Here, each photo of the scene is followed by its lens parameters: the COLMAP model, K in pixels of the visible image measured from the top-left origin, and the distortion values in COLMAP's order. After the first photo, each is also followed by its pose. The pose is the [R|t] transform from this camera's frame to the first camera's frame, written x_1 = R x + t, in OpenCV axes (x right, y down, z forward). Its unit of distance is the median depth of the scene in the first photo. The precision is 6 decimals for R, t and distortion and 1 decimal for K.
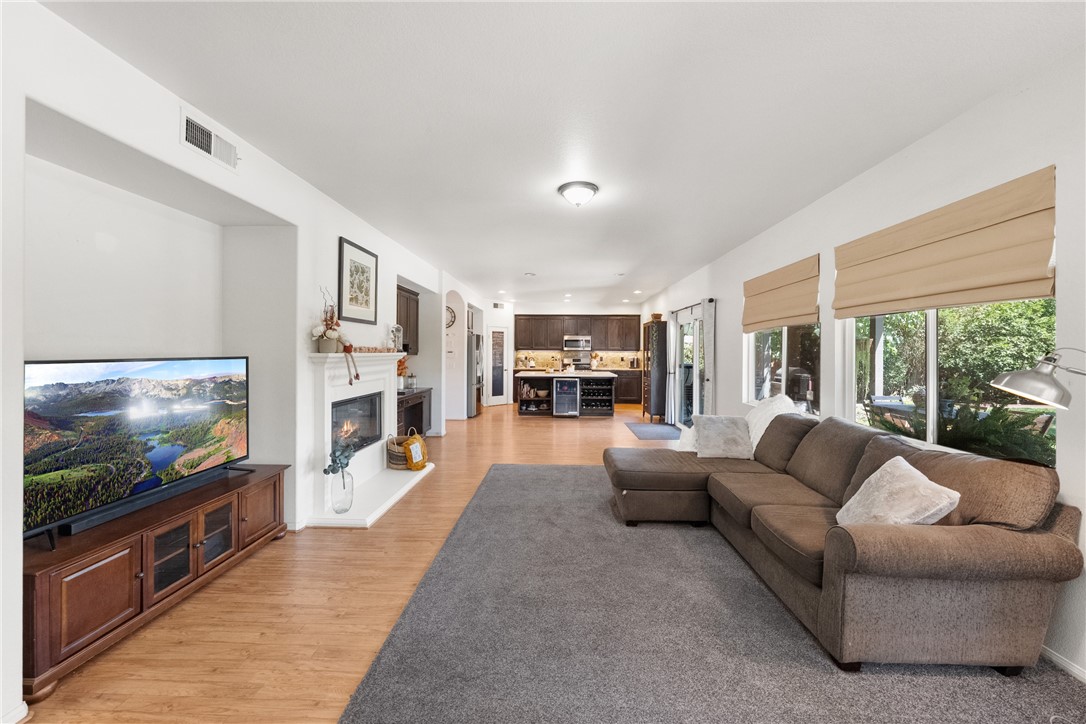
lens RADIAL K [[419.0, 0, 545.1], [0, 419.0, 352.5], [0, 0, 1]] dist [-0.001920, -0.000096]
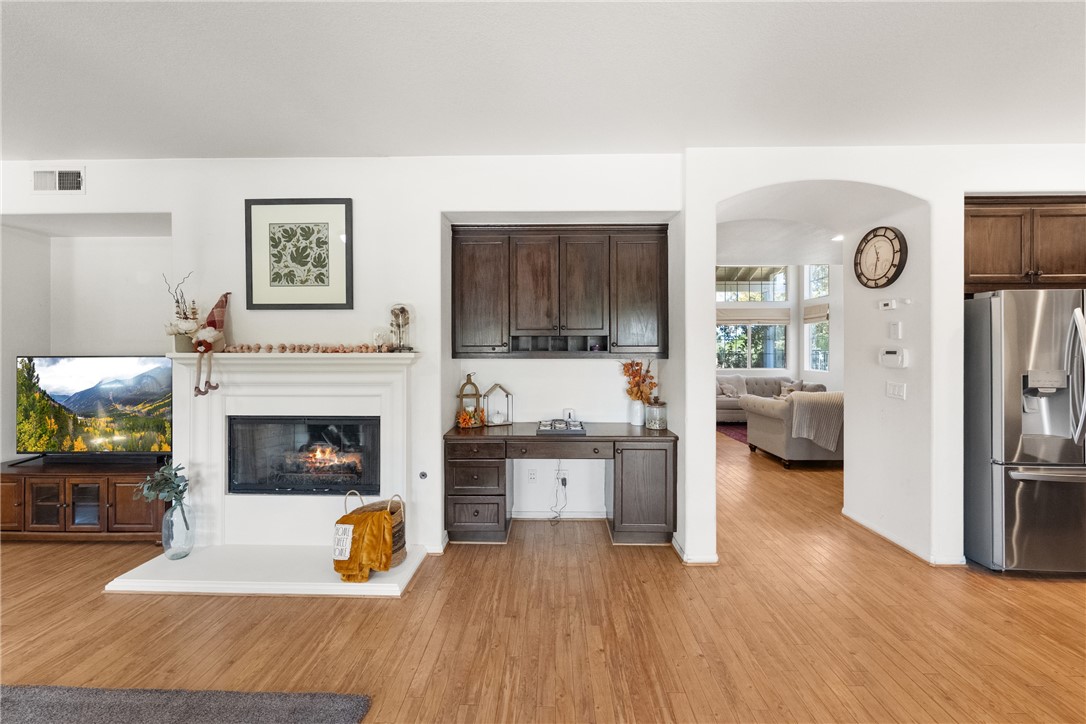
lens RADIAL K [[419.0, 0, 545.1], [0, 419.0, 352.5], [0, 0, 1]] dist [-0.001920, -0.000096]
pose [[0.006598, -0.001227, -0.999977, 0.253637], [0.001206, 0.999999, -0.001219, 0.001156], [0.999978, -0.001198, 0.006599, 1.422792]]
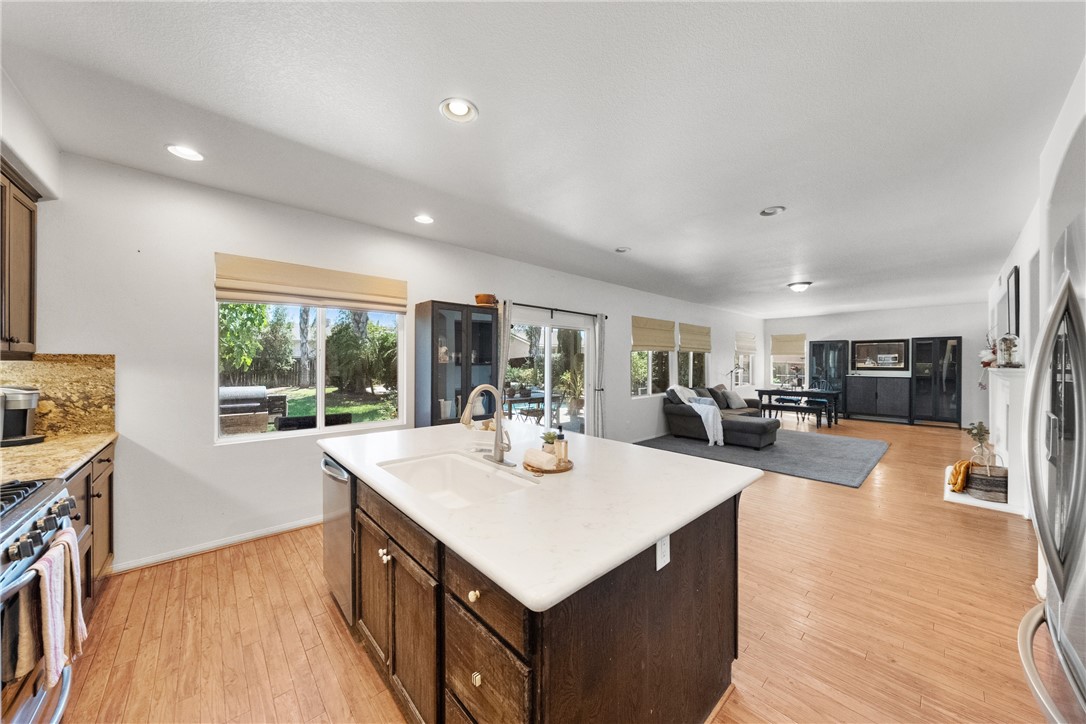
lens RADIAL K [[370.1, 0, 543.7], [0, 370.1, 357.0], [0, 0, 1]] dist [0.000446, -0.000079]
pose [[-0.691731, 0.005301, 0.722136, -0.299520], [-0.007037, 0.999876, -0.014080, -0.006979], [-0.722121, -0.014822, -0.691608, 2.610926]]
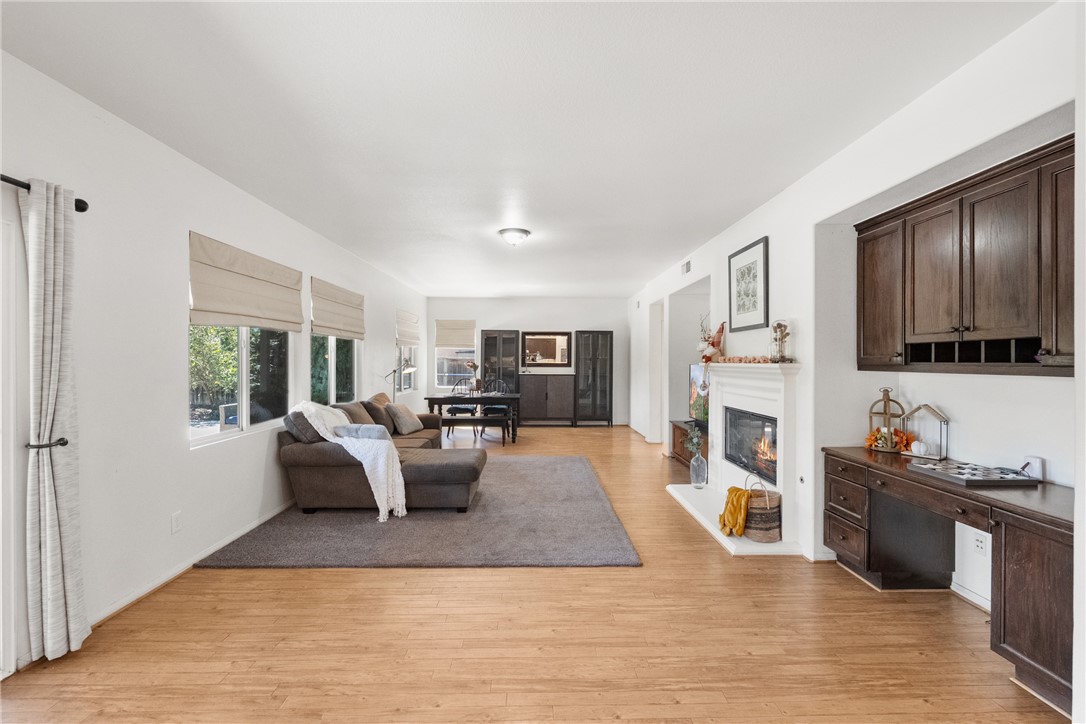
lens RADIAL K [[463.6, 0, 543.0], [0, 463.6, 362.0], [0, 0, 1]] dist [-0.002003, -0.000043]
pose [[-0.998929, -0.007431, -0.045677, 0.046000], [-0.007470, 0.999972, 0.000675, 0.000489], [0.045671, 0.001015, -0.998956, 2.018789]]
